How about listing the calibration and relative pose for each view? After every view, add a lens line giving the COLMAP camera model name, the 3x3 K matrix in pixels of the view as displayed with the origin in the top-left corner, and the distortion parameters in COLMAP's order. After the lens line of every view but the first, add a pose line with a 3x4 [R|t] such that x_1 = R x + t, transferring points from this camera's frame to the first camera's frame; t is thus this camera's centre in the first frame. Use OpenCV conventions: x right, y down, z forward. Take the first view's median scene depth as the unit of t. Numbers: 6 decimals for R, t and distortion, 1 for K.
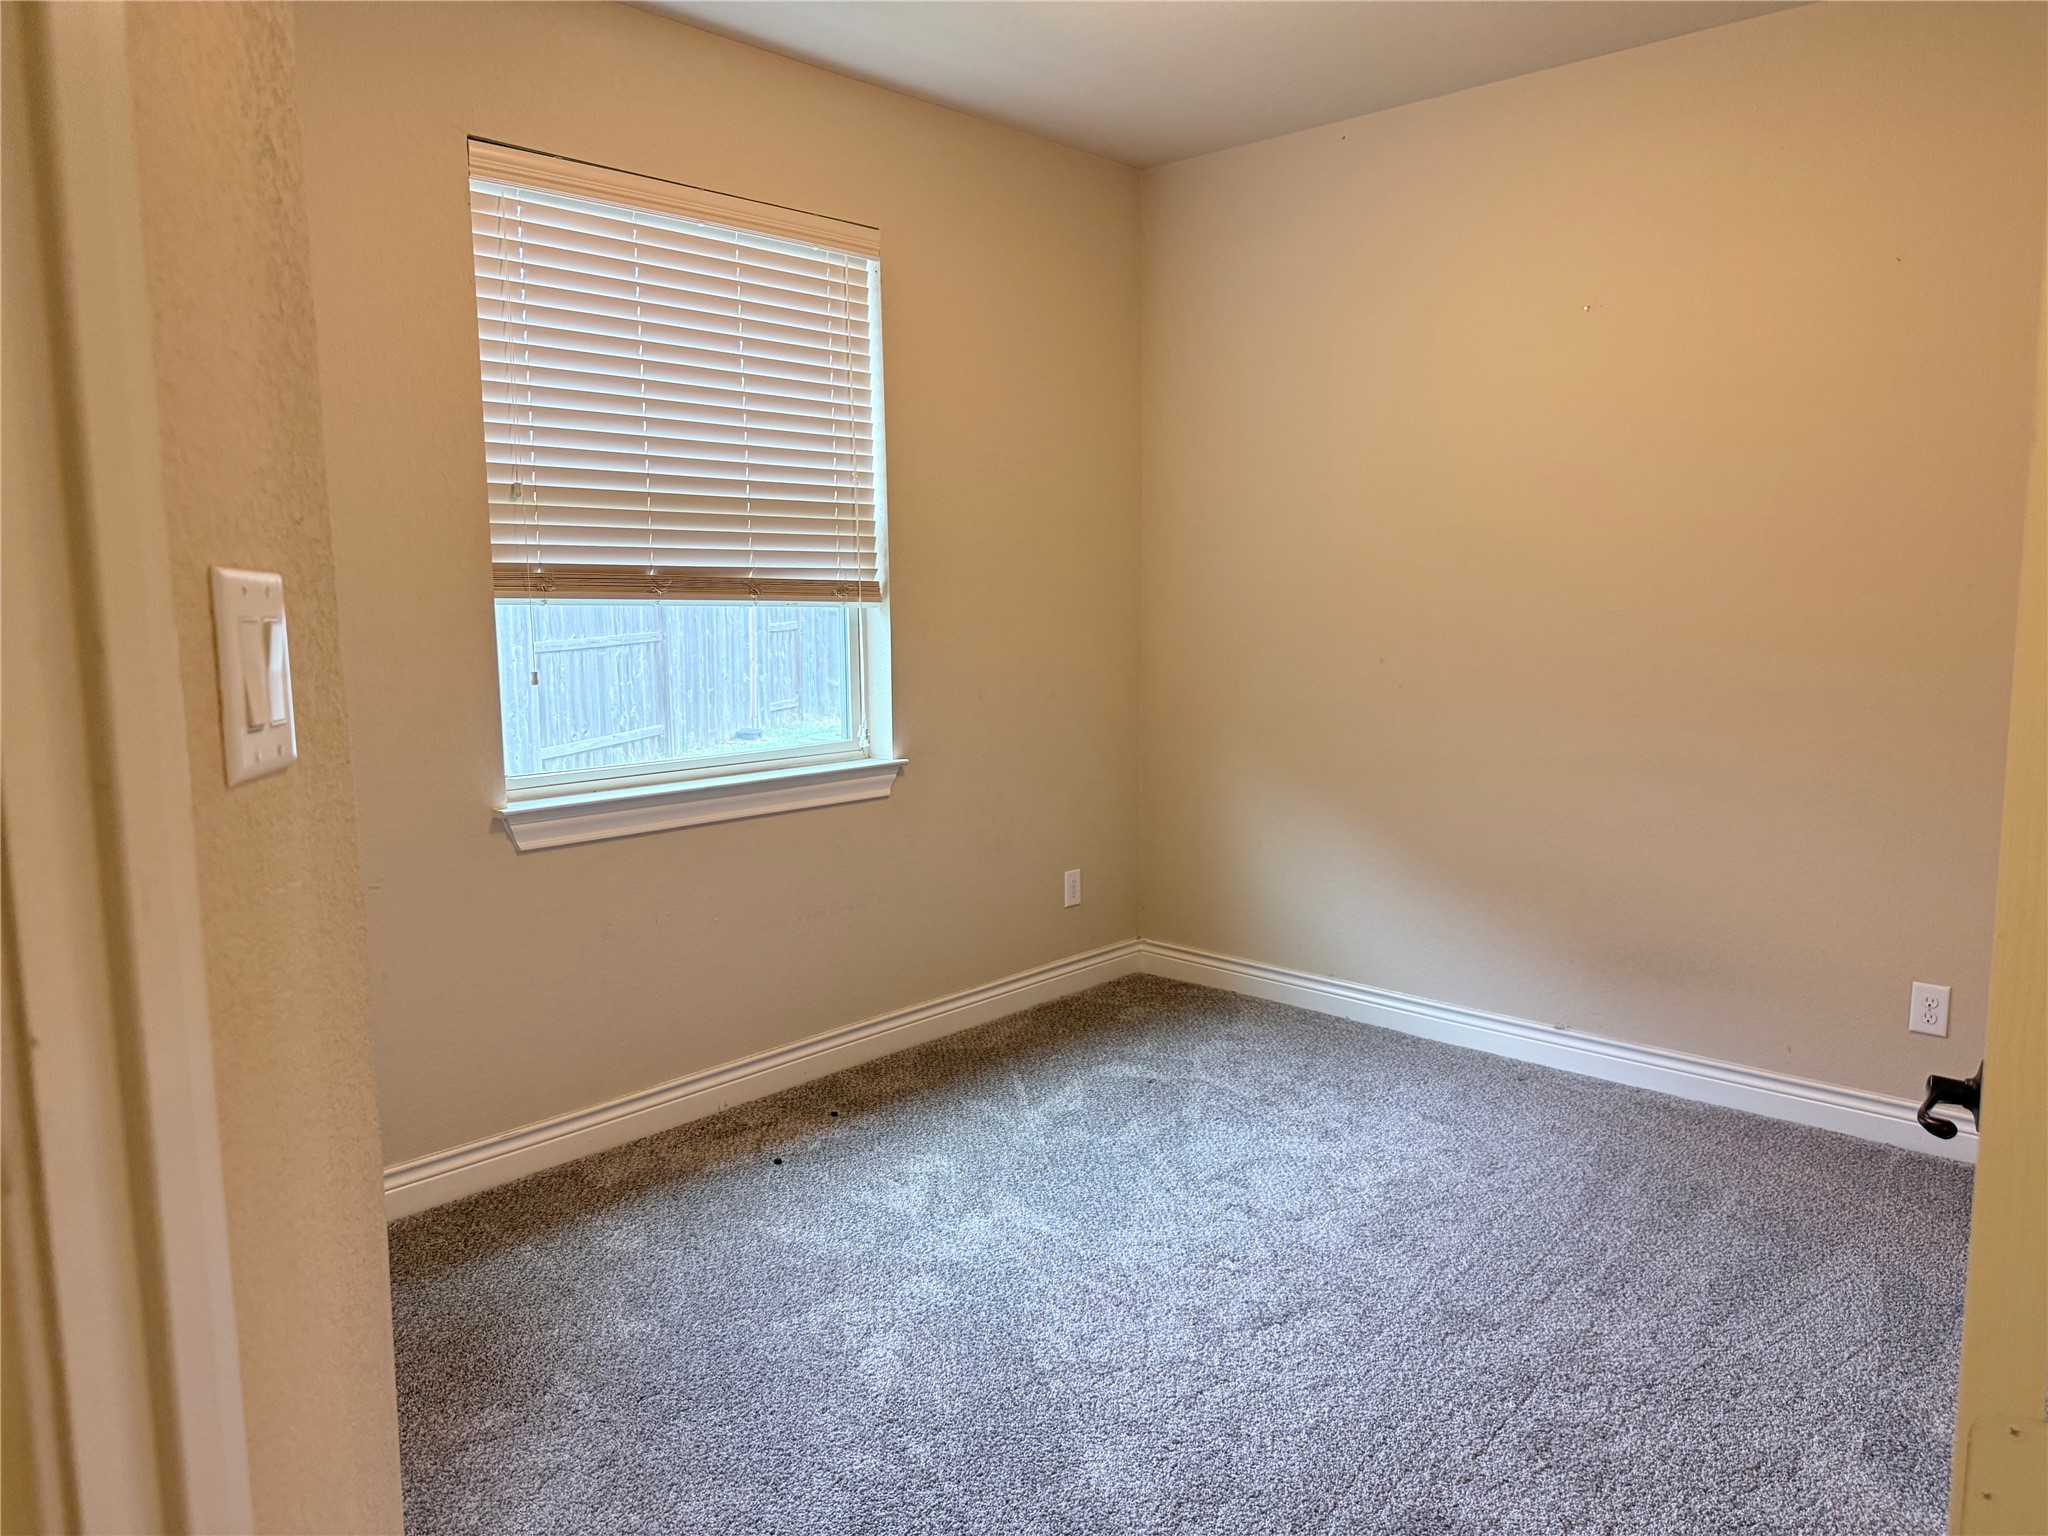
lens RADIAL K [[1450.2, 0, 1036.0], [0, 1450.2, 777.5], [0, 0, 1]] dist [0.069744, -0.079021]
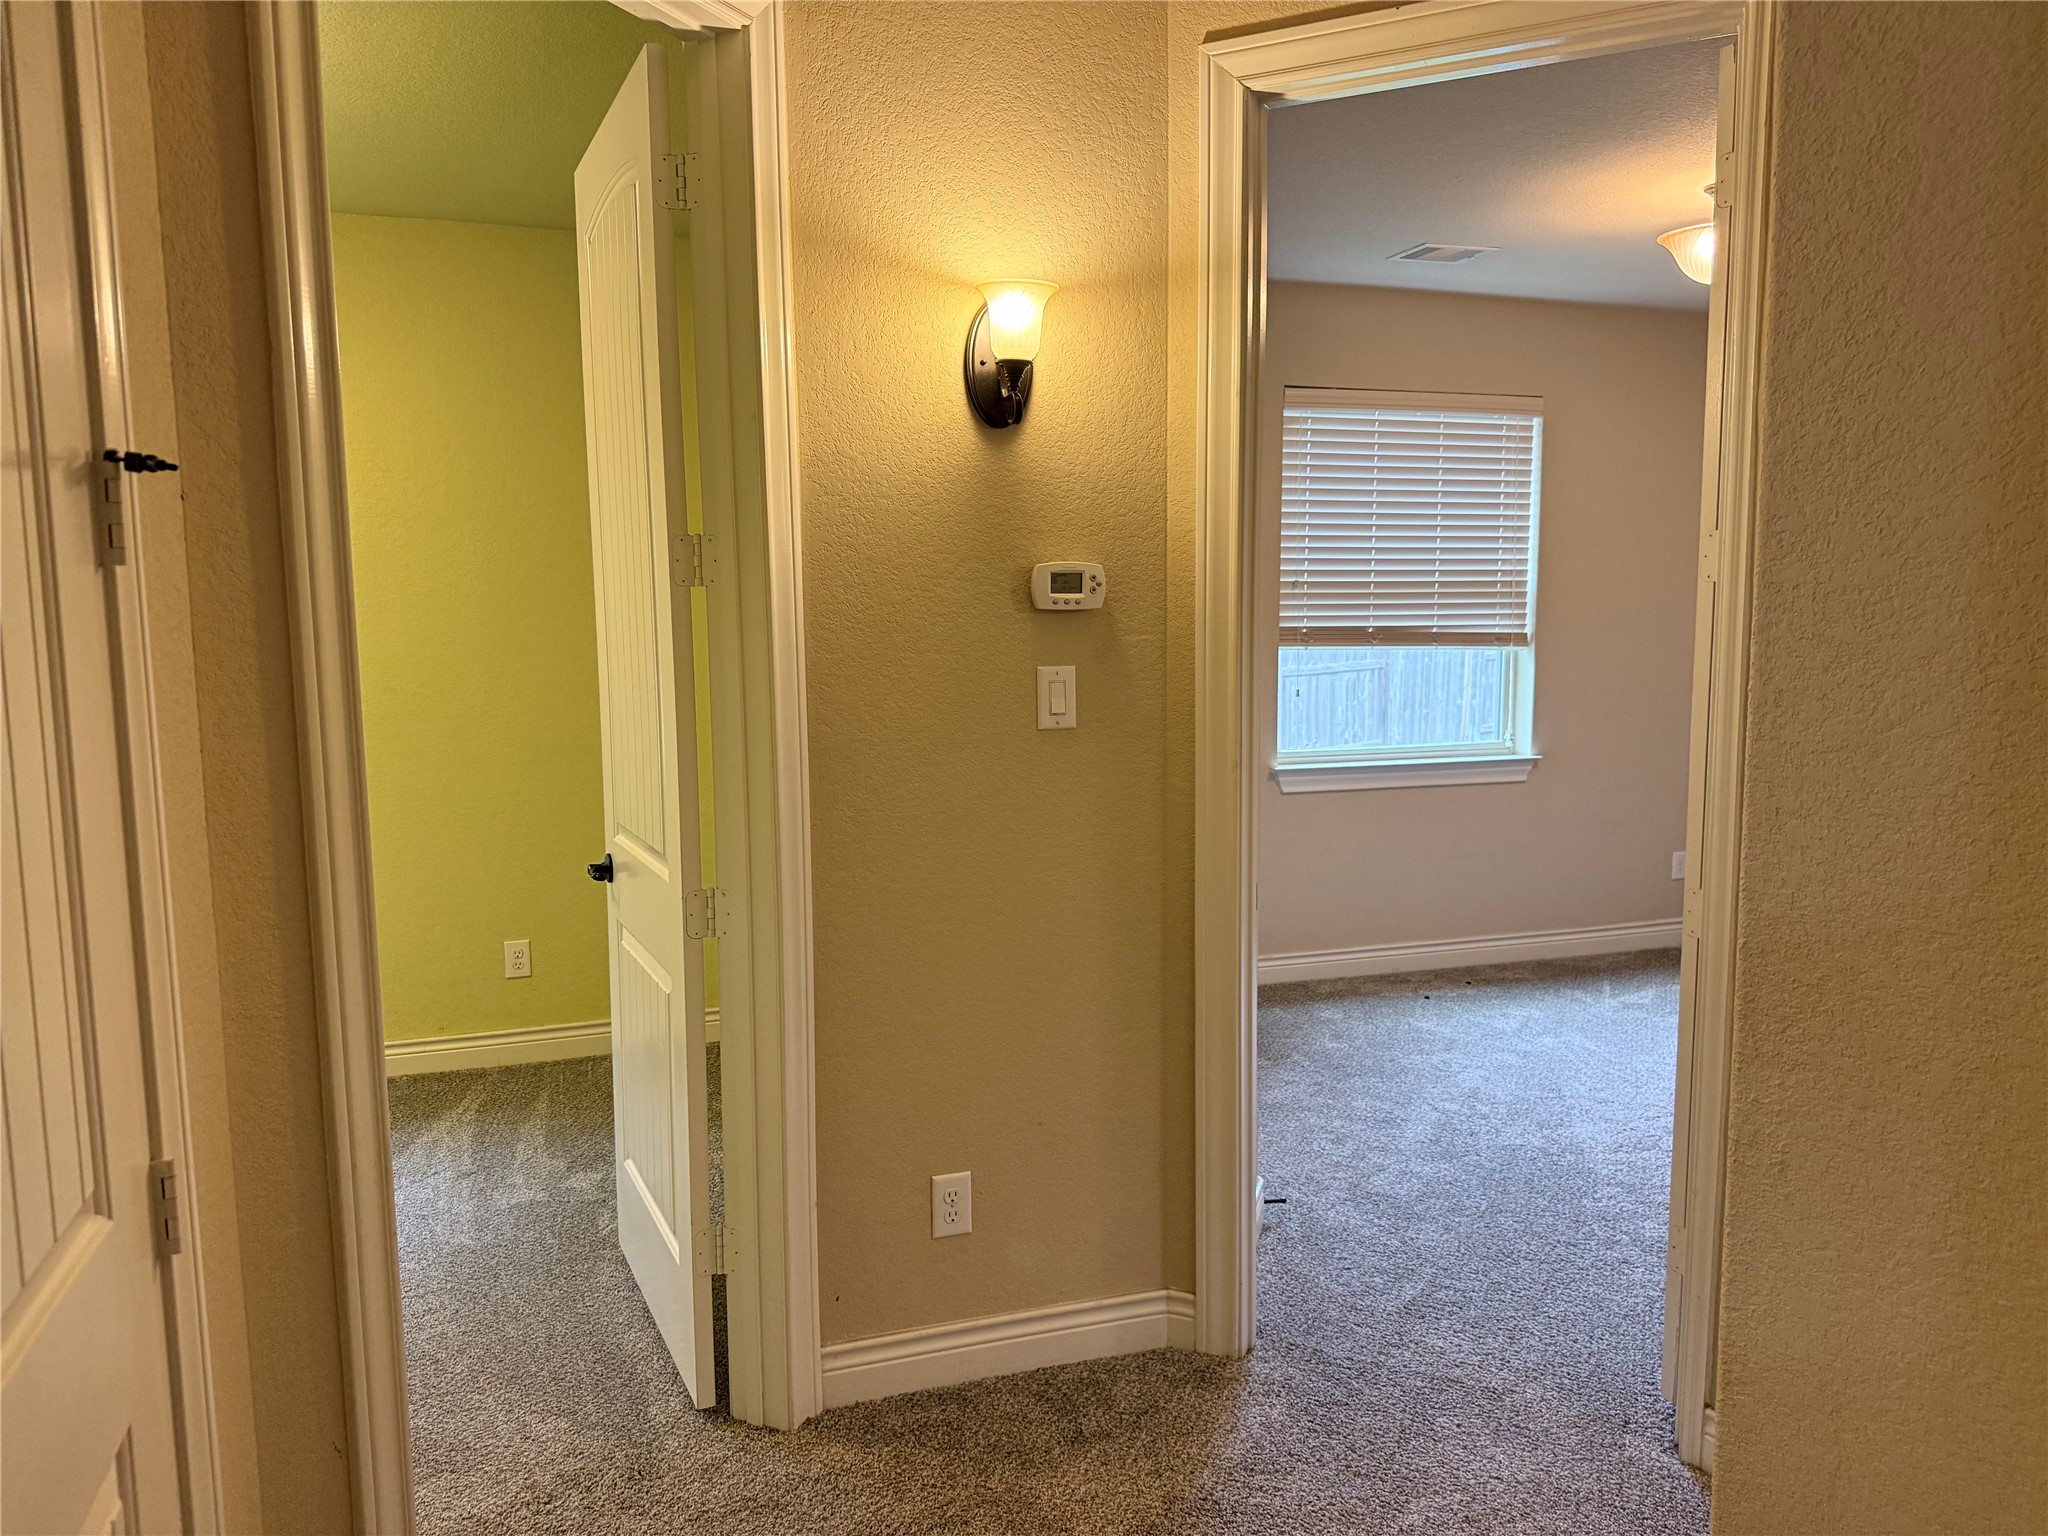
lens RADIAL K [[1450.2, 0, 1006.9], [0, 1450.2, 760.8], [0, 0, 1]] dist [0.069744, -0.079021]
pose [[0.873632, 0.050881, -0.483920, 0.156956], [-0.064340, 0.997865, -0.011235, 0.044362], [0.482315, 0.040950, 0.875040, -0.546106]]
